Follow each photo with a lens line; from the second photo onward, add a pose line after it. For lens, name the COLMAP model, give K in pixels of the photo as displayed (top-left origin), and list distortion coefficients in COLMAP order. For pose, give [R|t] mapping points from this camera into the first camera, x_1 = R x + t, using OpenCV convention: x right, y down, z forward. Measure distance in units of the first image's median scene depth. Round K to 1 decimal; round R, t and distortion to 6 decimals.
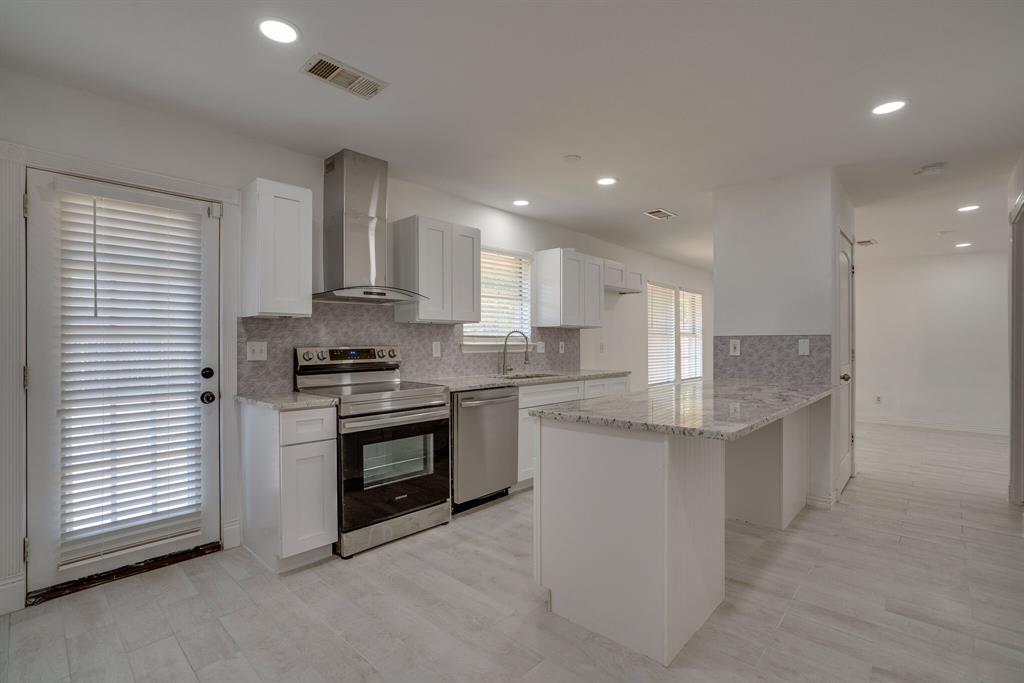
lens RADIAL K [[478.8, 0, 513.6], [0, 478.8, 342.4], [0, 0, 1]] dist [-0.056096, 0.022104]
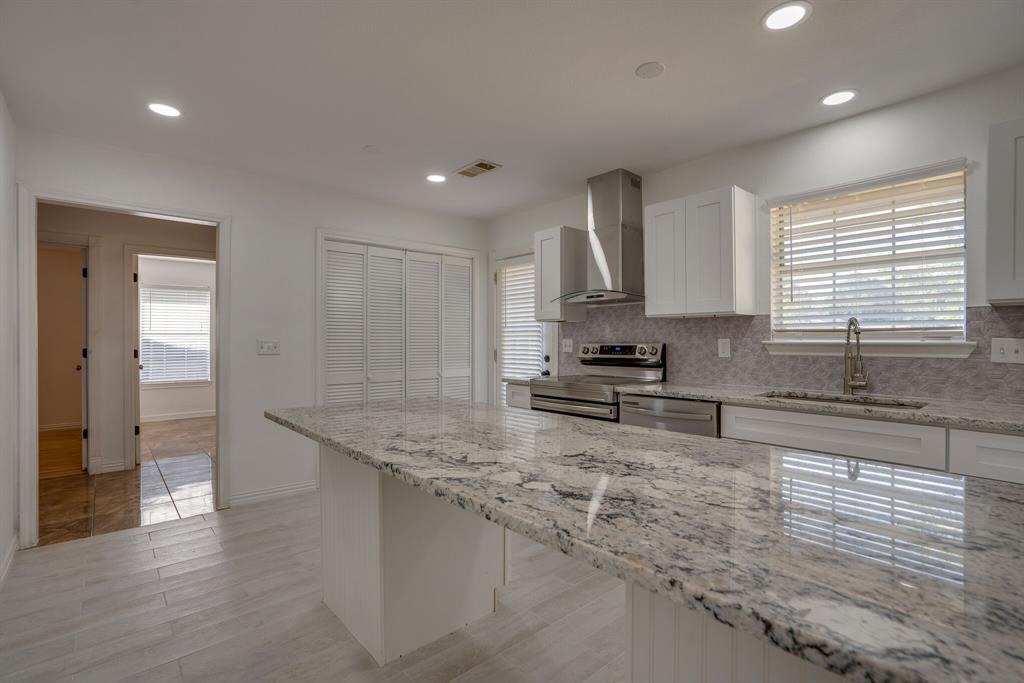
lens RADIAL K [[478.8, 0, 513.6], [0, 478.8, 342.4], [0, 0, 1]] dist [-0.056096, 0.022104]
pose [[-0.108316, 0.008969, -0.994076, 0.768628], [0.002631, 0.999958, 0.008736, -0.003693], [0.994113, -0.001670, -0.108335, 0.831487]]
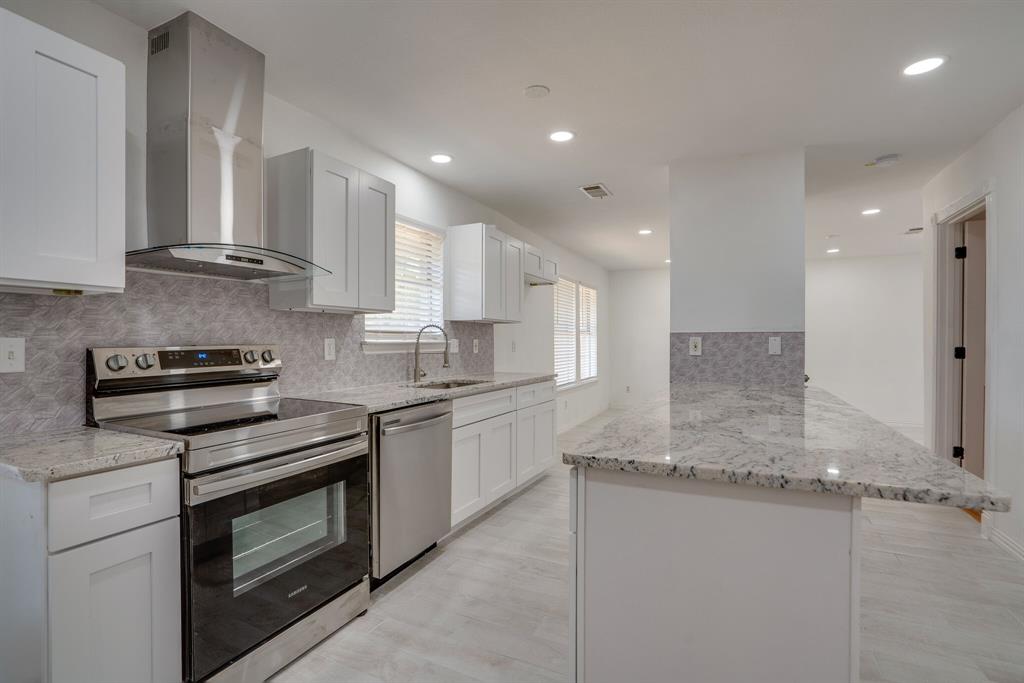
lens RADIAL K [[479.1, 0, 506.1], [0, 479.1, 341.5], [0, 0, 1]] dist [-0.050785, 0.023355]
pose [[0.958173, 0.001068, 0.286186, -0.128438], [-0.001937, 0.999994, 0.002753, 0.000641], [-0.286181, -0.003193, 0.958170, 0.288331]]
